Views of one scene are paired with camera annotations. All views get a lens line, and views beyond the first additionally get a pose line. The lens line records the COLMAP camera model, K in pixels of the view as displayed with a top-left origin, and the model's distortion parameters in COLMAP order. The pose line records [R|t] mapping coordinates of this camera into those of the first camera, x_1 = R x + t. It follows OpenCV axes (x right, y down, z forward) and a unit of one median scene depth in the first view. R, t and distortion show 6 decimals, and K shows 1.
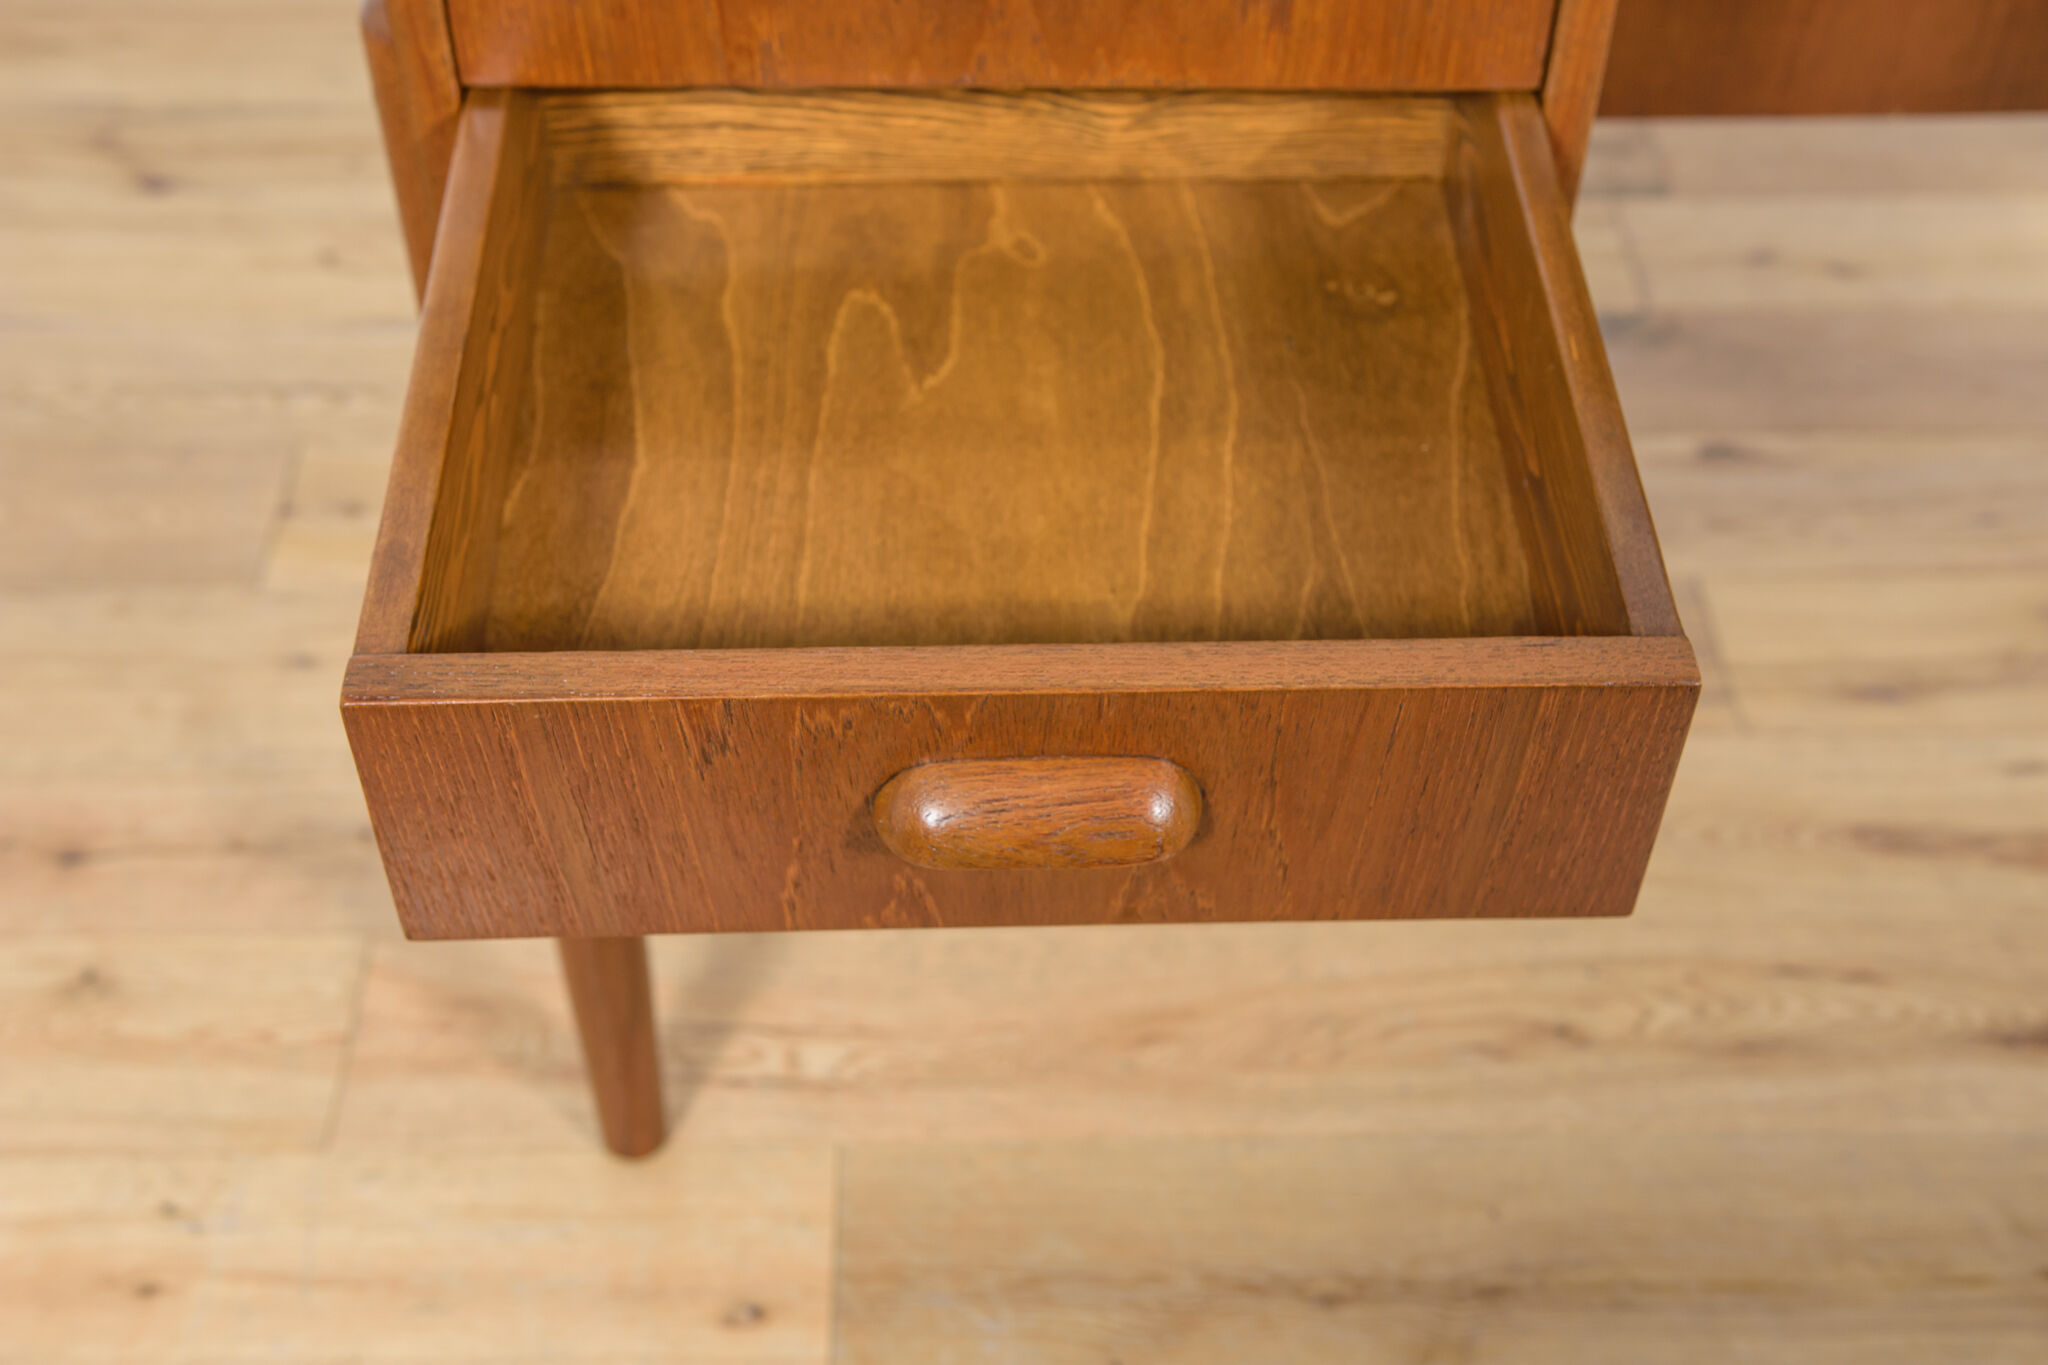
lens RADIAL K [[2549.3, 0, 1024.0], [0, 2549.3, 682.5], [0, 0, 1]] dist [0.027599, 0.172010]
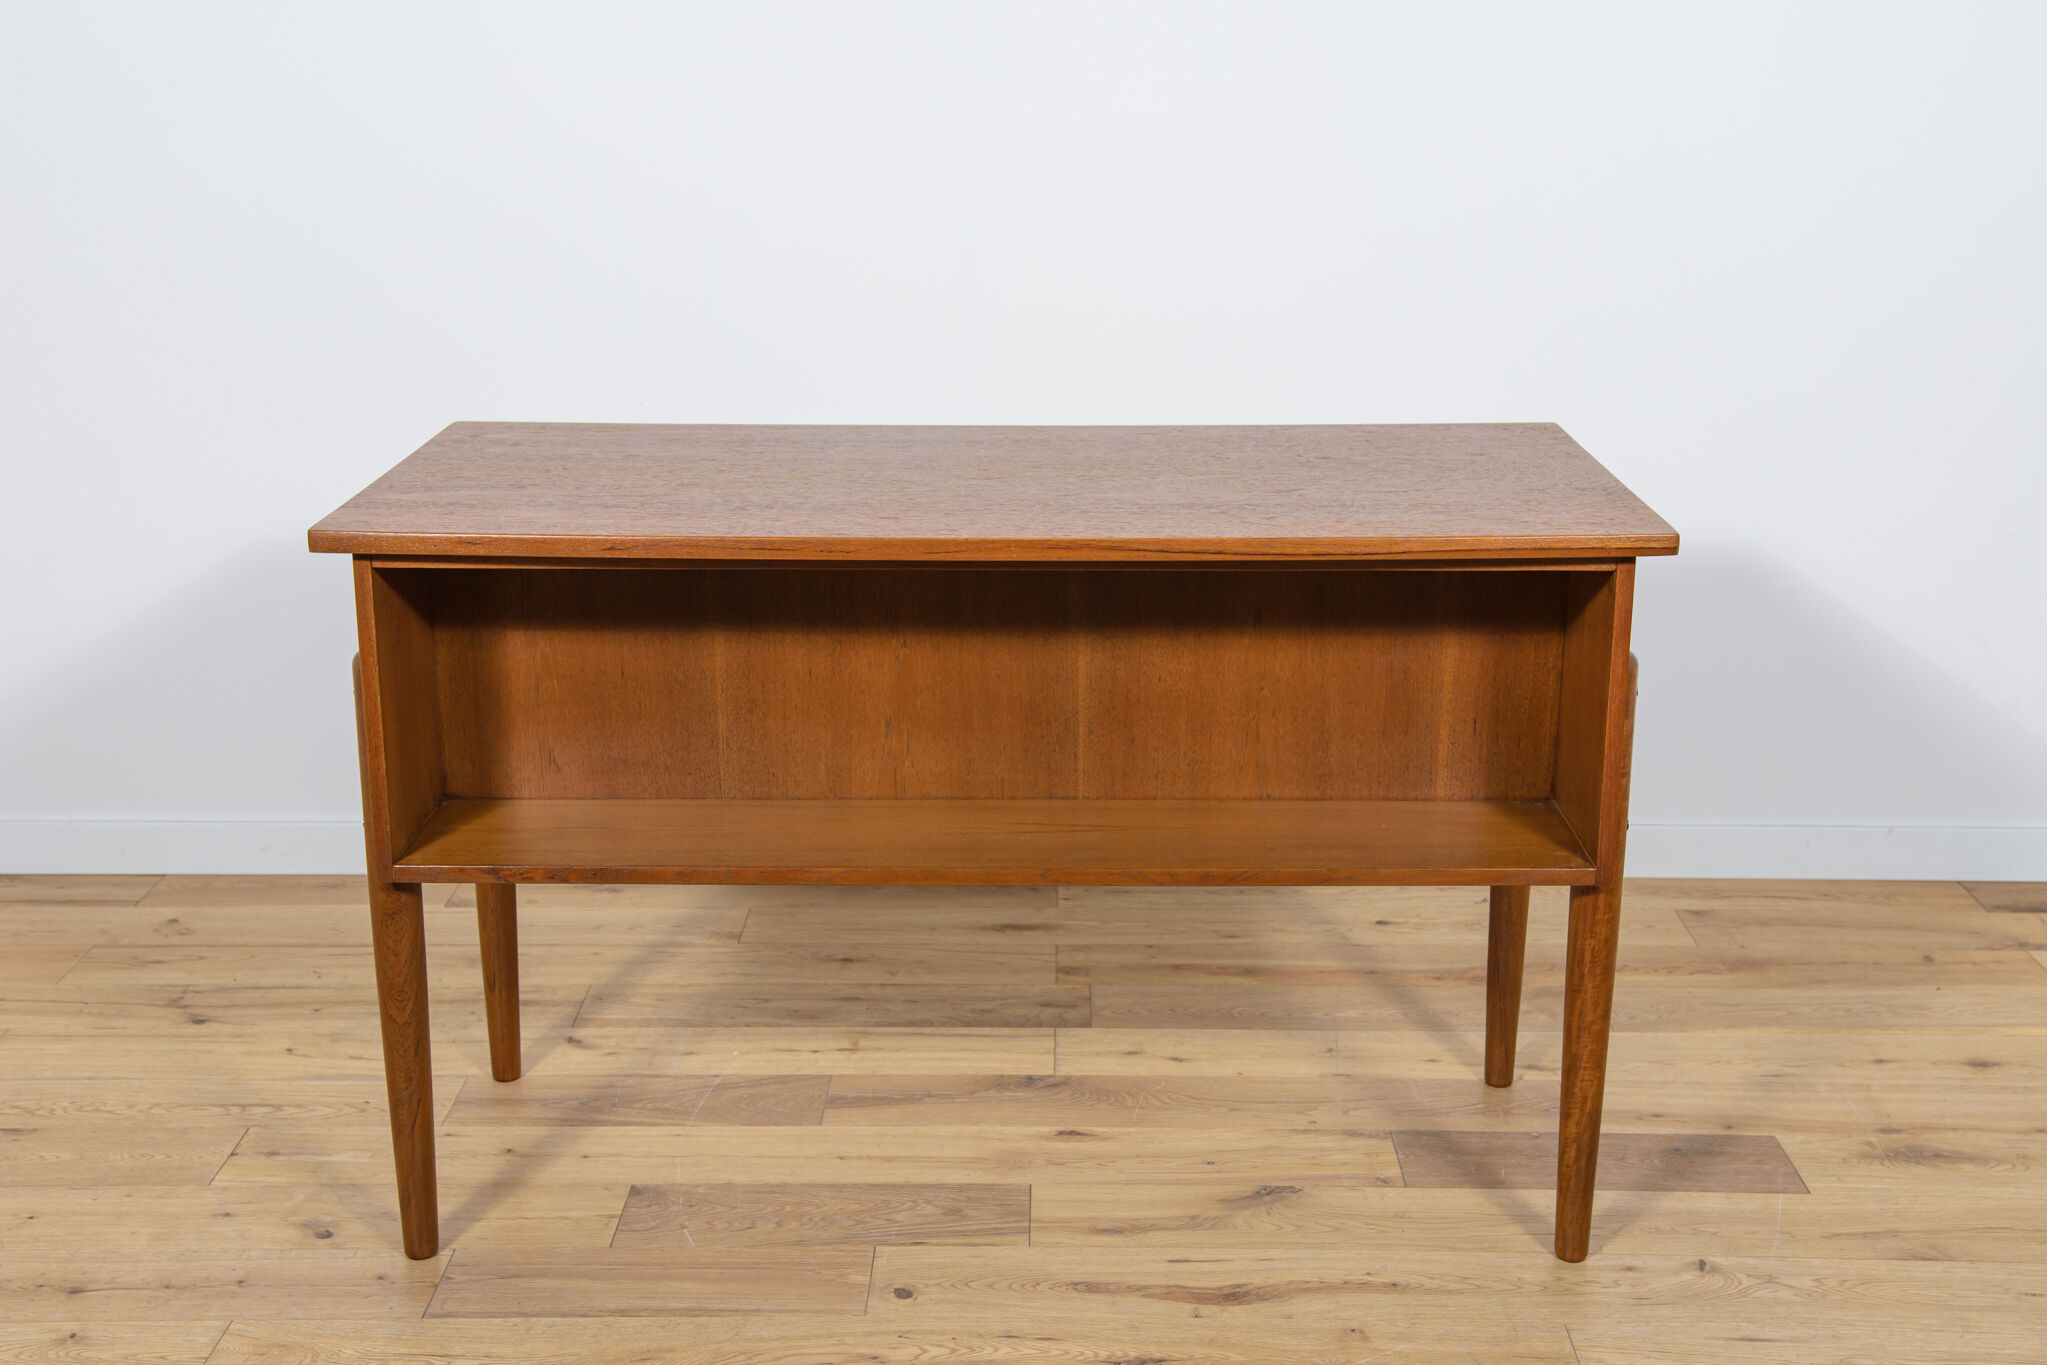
lens RADIAL K [[2492.6, 0, 1023.5], [0, 2492.6, 682.5], [0, 0, 1]] dist [0.019640, 0.172860]
pose [[0.999425, -0.002433, -0.033806, 0.382439], [-0.013775, 0.882176, -0.470718, 0.553745], [0.030968, 0.470913, 0.881636, -0.797832]]
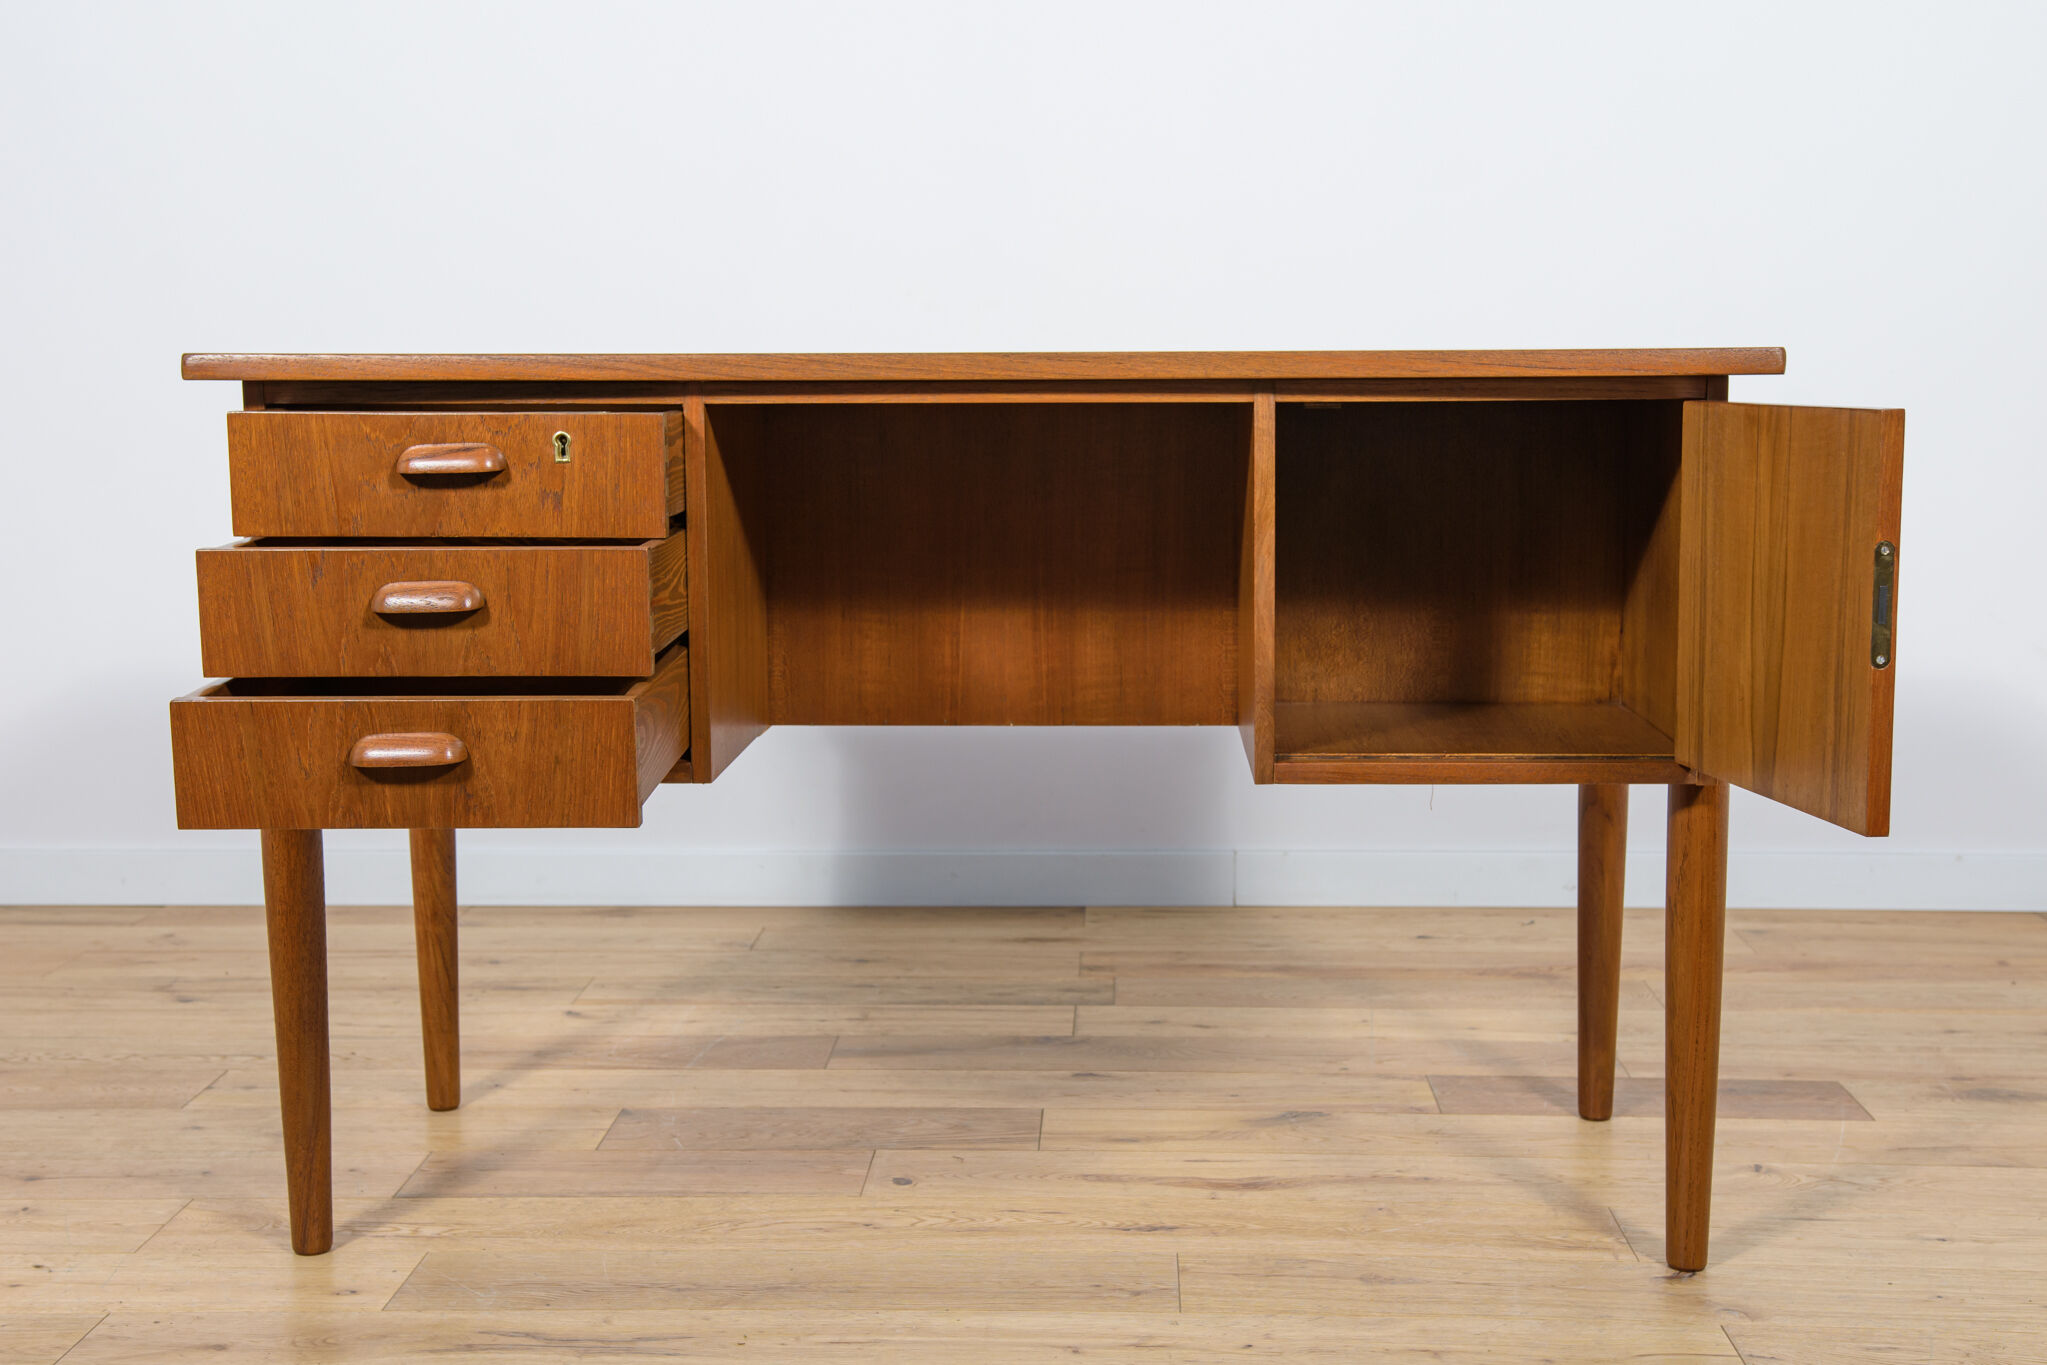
lens RADIAL K [[2548.0, 0, 1023.5], [0, 2548.0, 682.5], [0, 0, 1]] dist [0.027599, 0.172010]
pose [[0.998225, -0.007953, -0.059019, 0.422824], [-0.028558, 0.805735, -0.591587, 0.859100], [0.052258, 0.592223, 0.804078, -0.585004]]
